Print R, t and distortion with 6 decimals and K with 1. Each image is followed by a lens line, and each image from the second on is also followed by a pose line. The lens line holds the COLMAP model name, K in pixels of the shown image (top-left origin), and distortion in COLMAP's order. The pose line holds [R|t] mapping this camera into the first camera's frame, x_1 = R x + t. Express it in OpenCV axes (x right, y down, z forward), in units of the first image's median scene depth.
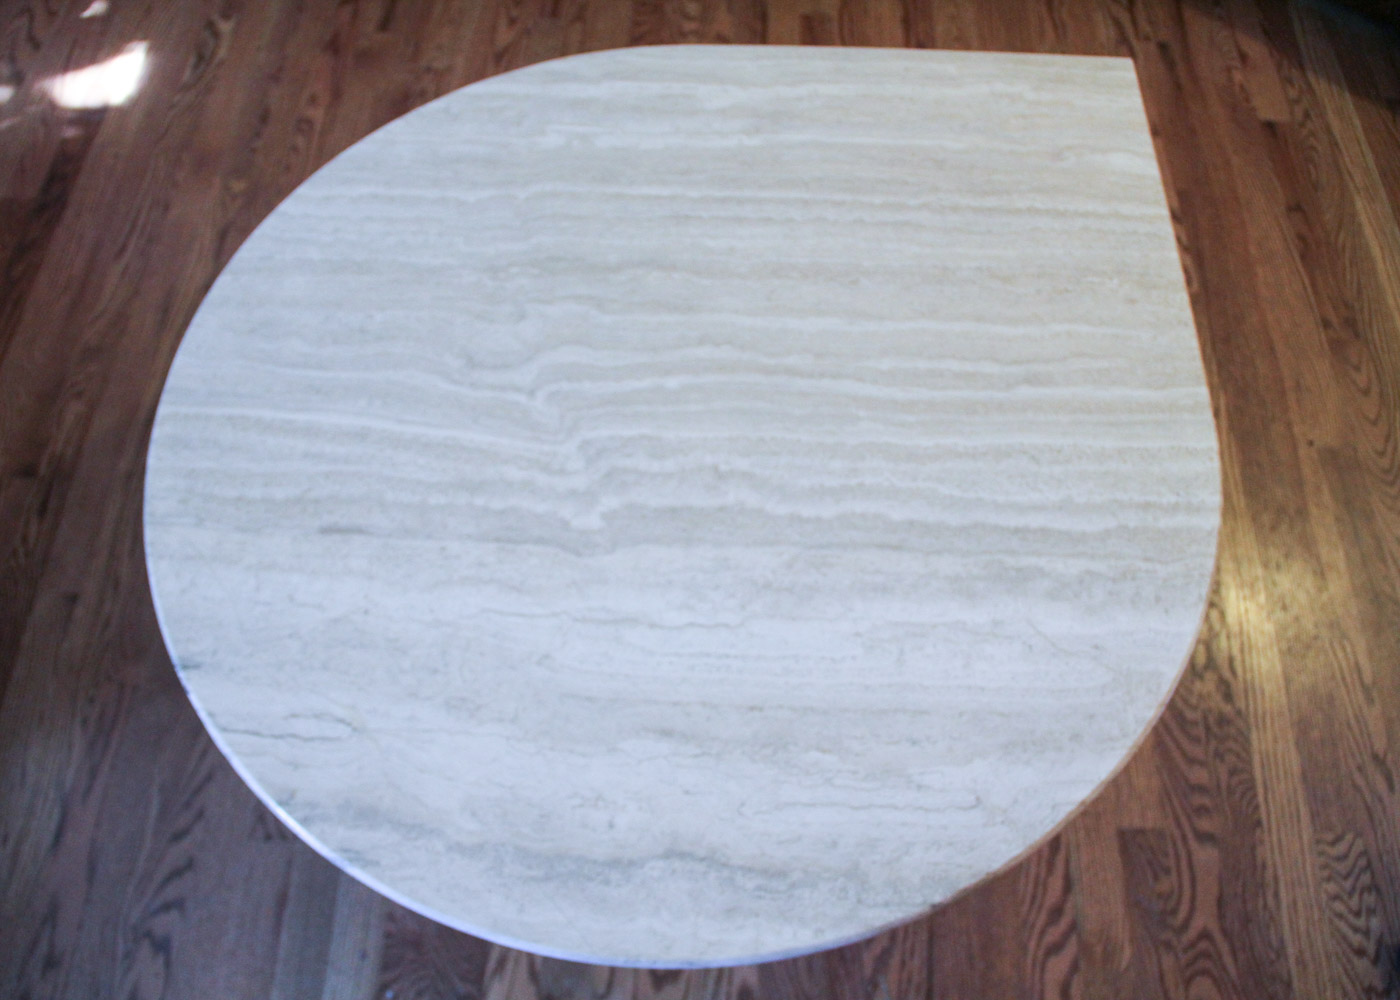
lens RADIAL K [[1225.3, 0, 712.0], [0, 1225.3, 489.9], [0, 0, 1]] dist [-0.161538, 0.086756]
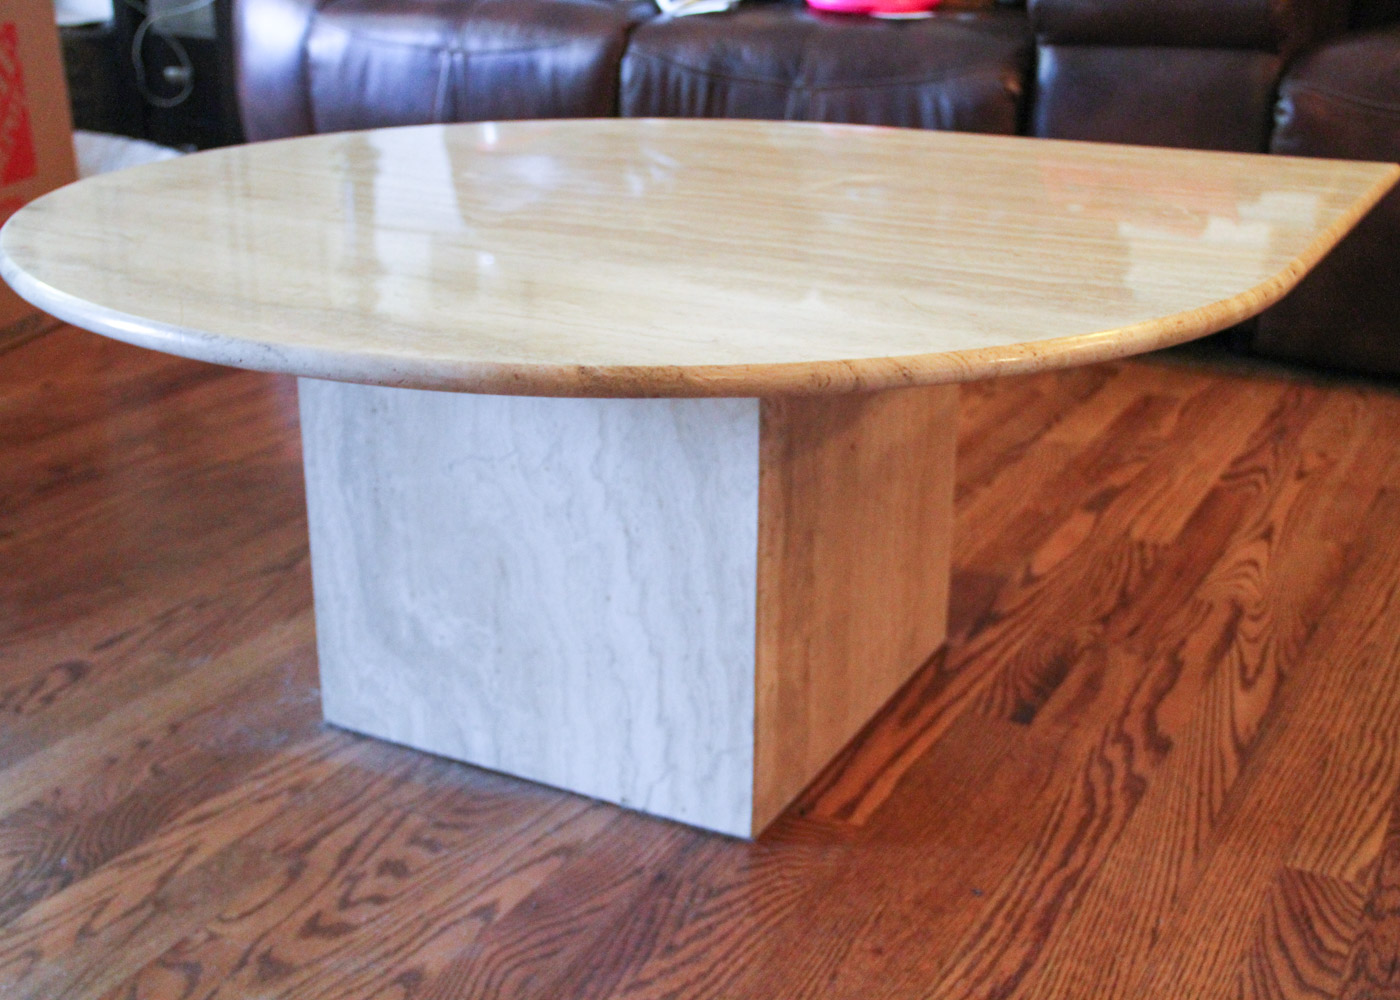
lens RADIAL K [[1728.7, 0, 704.7], [0, 1728.7, 497.9], [0, 0, 1]] dist [0.018322, 0.000000]
pose [[0.896616, 0.159956, -0.412908, 0.566647], [-0.386573, 0.737537, -0.553715, 0.777860], [0.215965, 0.656089, 0.723122, 0.252031]]
